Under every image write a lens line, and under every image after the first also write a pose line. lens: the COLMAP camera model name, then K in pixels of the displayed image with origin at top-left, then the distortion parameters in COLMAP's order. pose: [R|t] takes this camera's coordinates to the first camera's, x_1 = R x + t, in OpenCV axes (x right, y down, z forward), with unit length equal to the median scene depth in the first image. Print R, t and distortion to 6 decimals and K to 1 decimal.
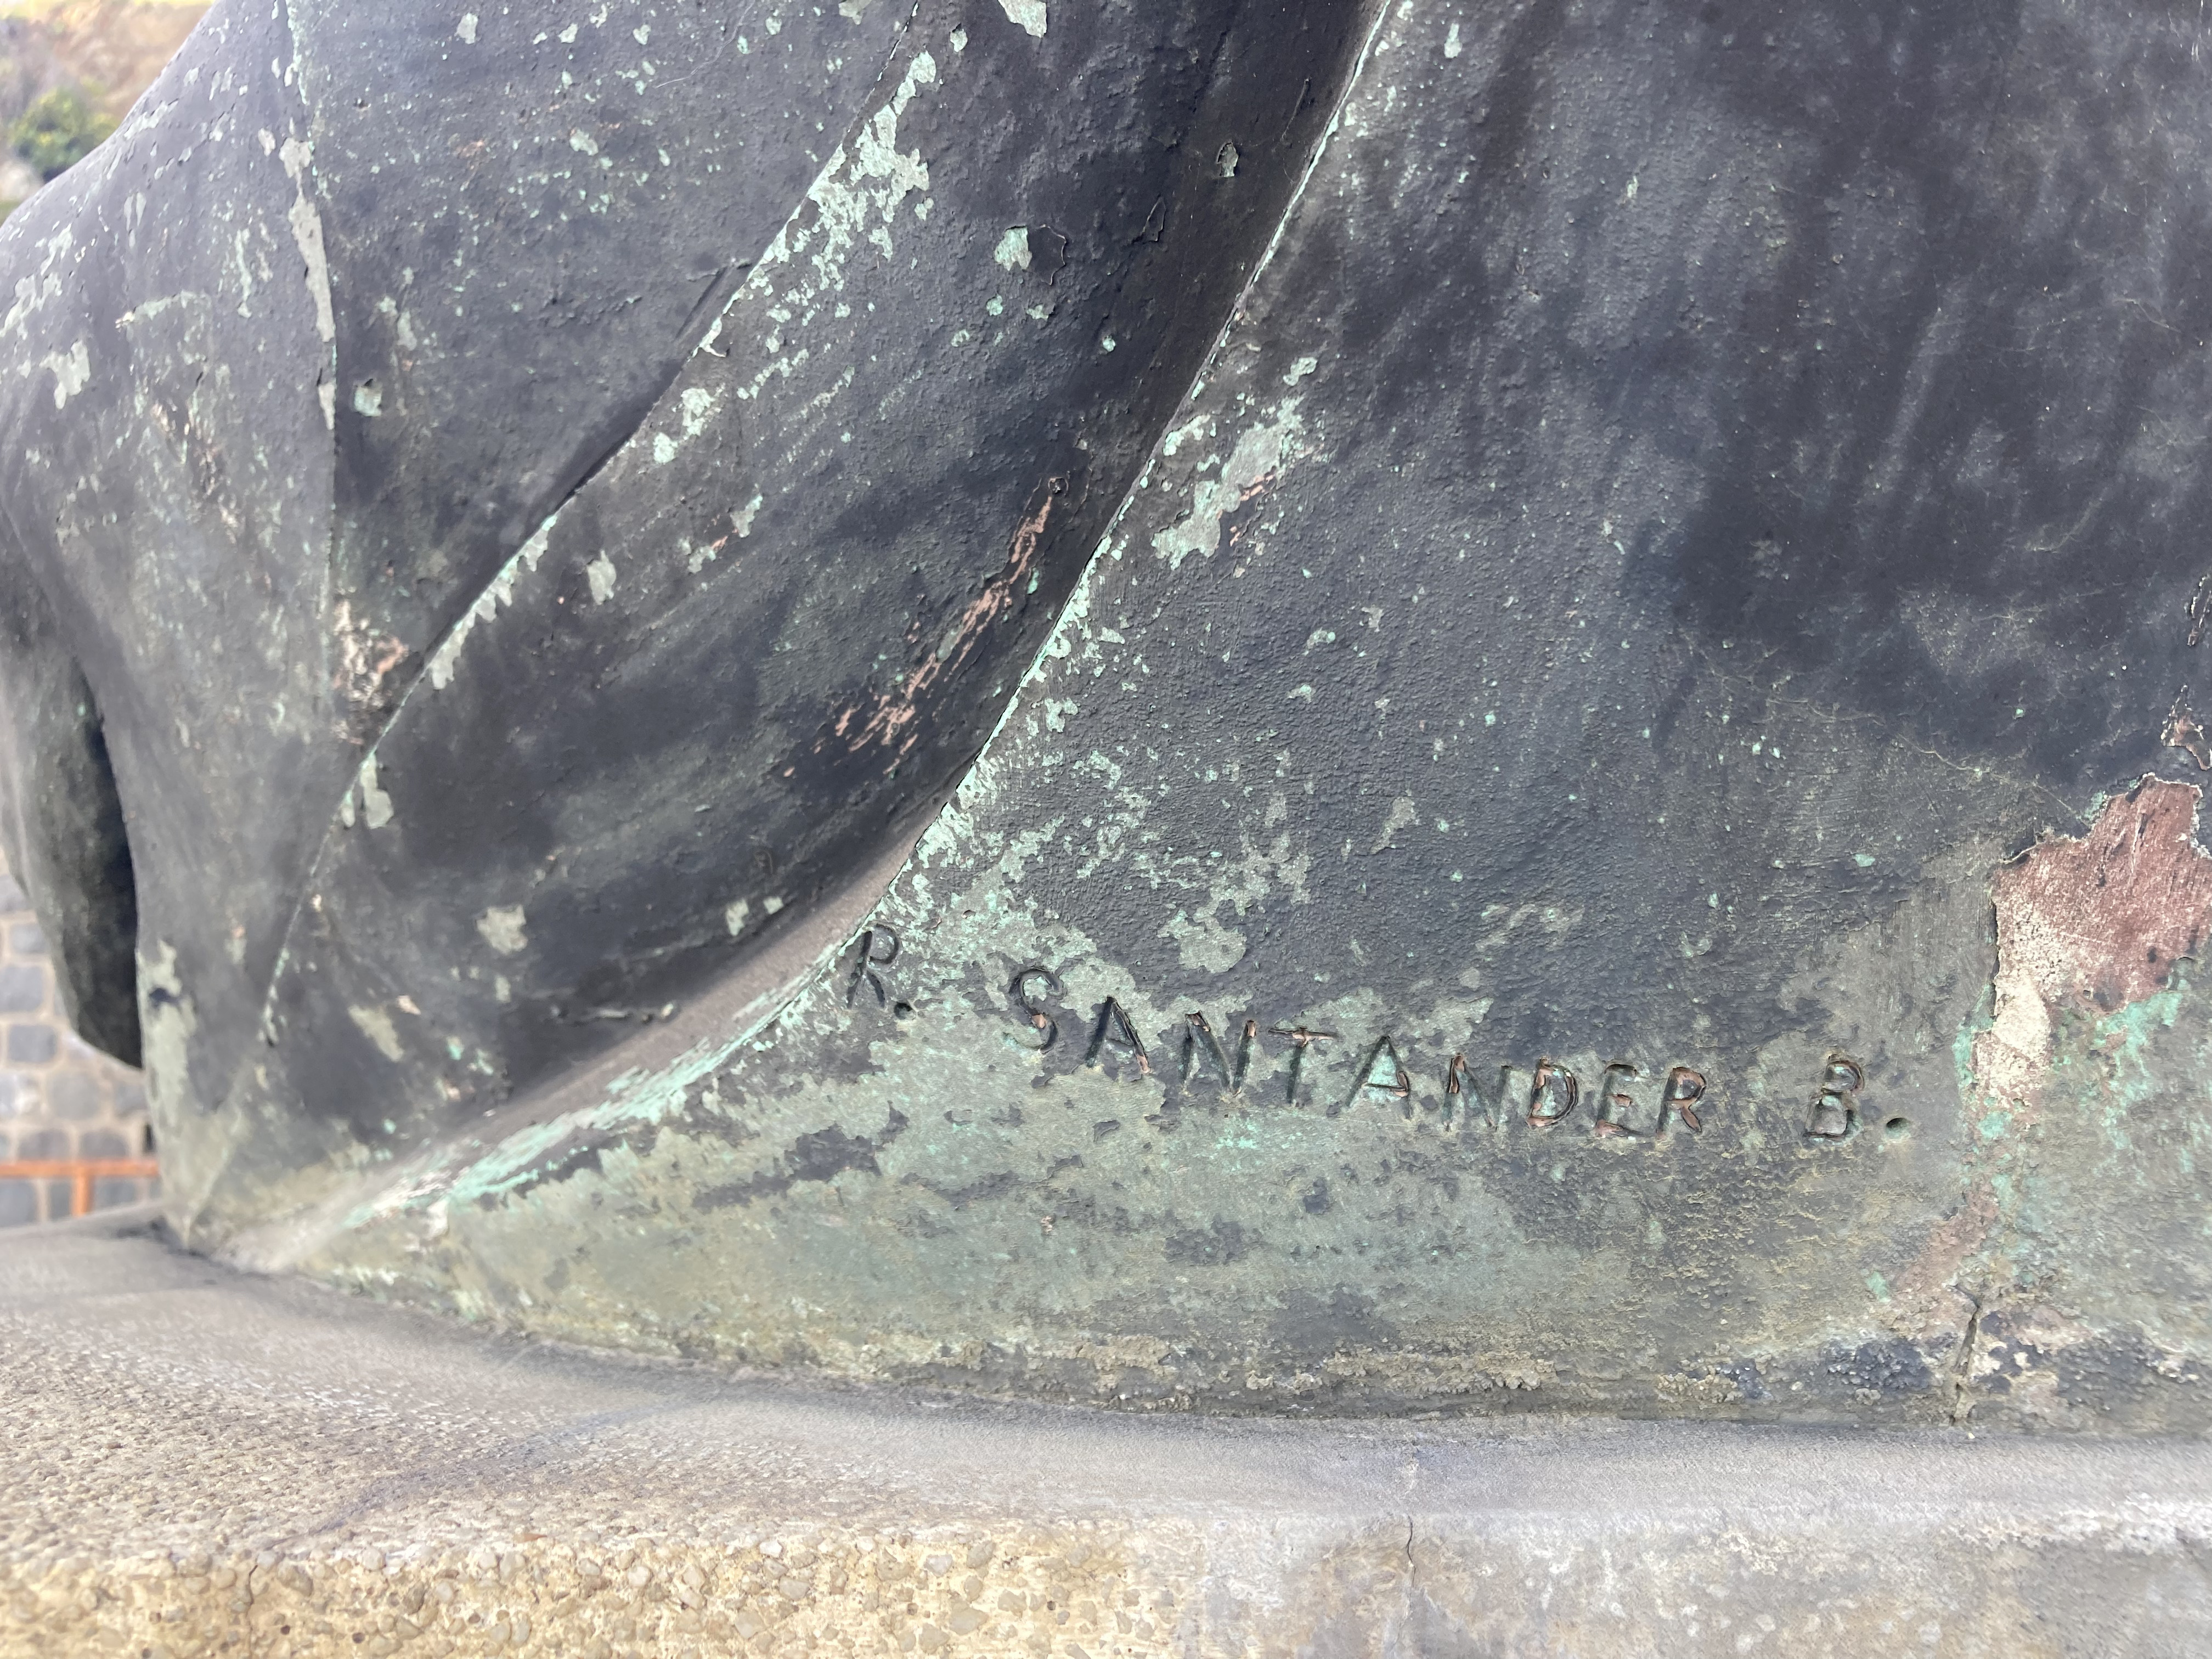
lens RADIAL K [[1803.7, 0, 1106.0], [0, 1803.7, 829.5], [0, 0, 1]] dist [0.026595, 0.000883]
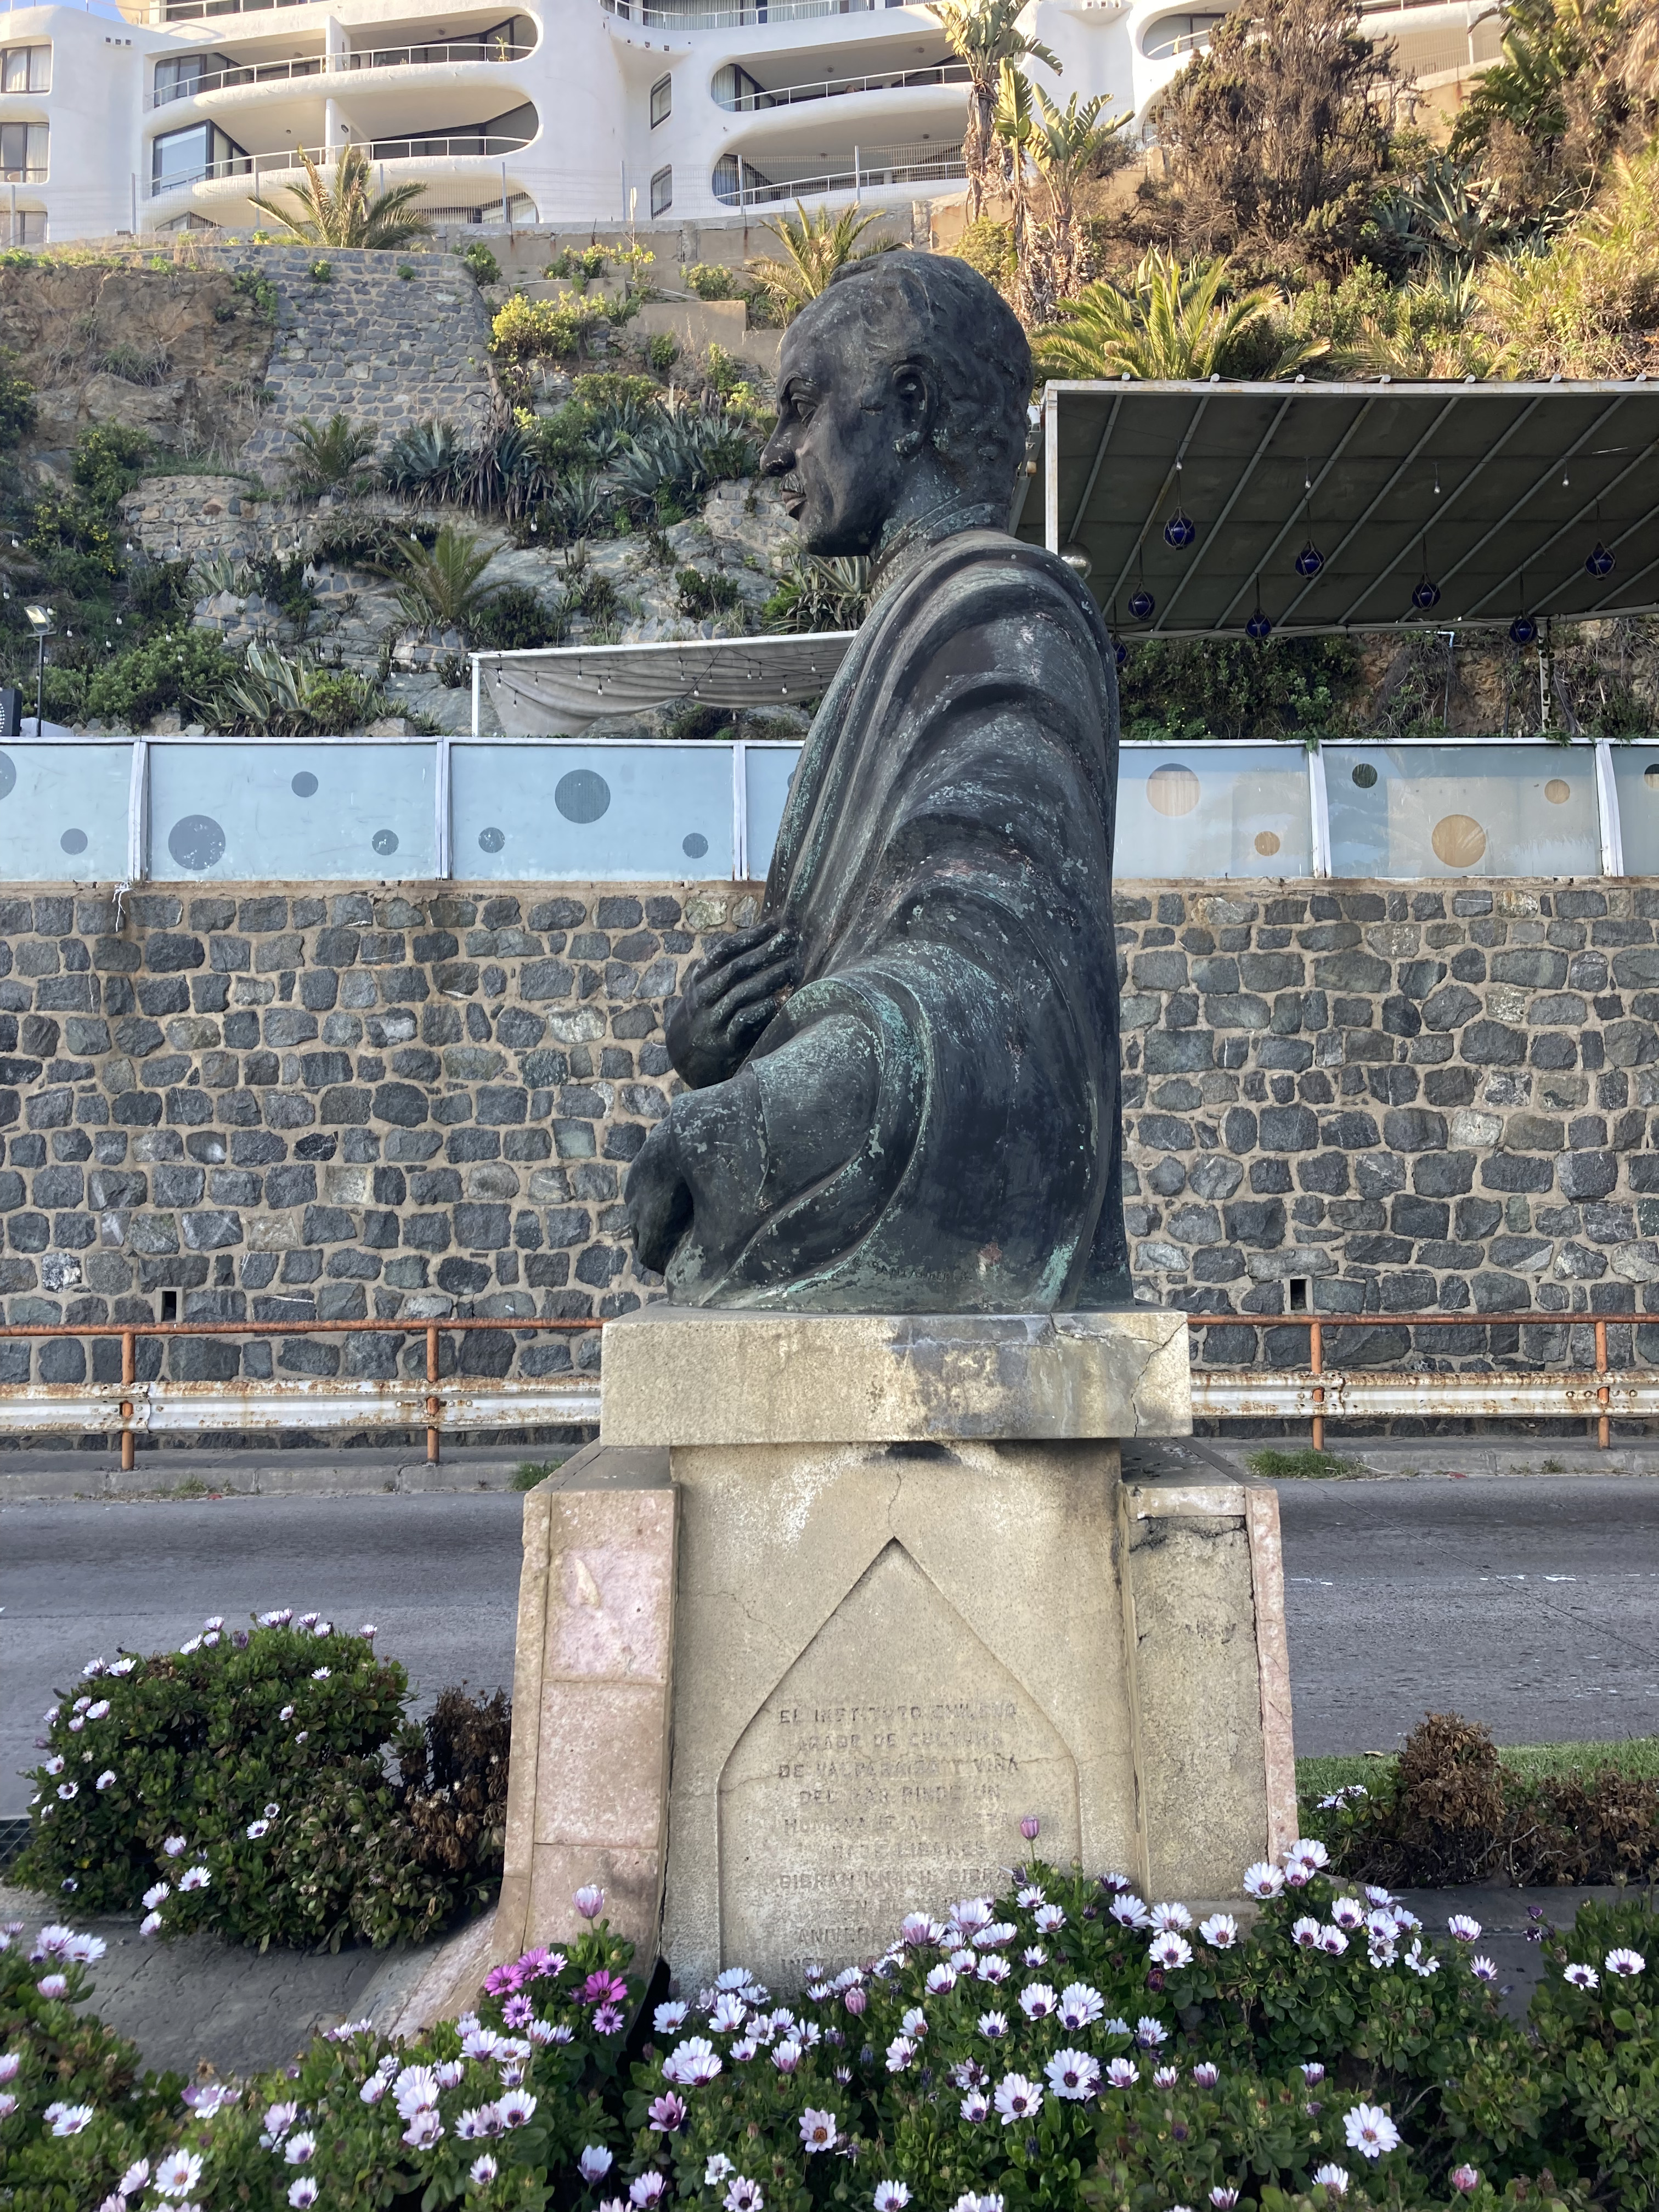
lens RADIAL K [[1793.0, 0, 829.5], [0, 1793.0, 1106.0], [0, 0, 1]] dist [0.087608, 0.000740]
pose [[0.997412, -0.014565, -0.070403, 0.306933], [0.018723, 0.998096, 0.058768, -1.006349], [0.069413, -0.059934, 0.995786, -6.439951]]
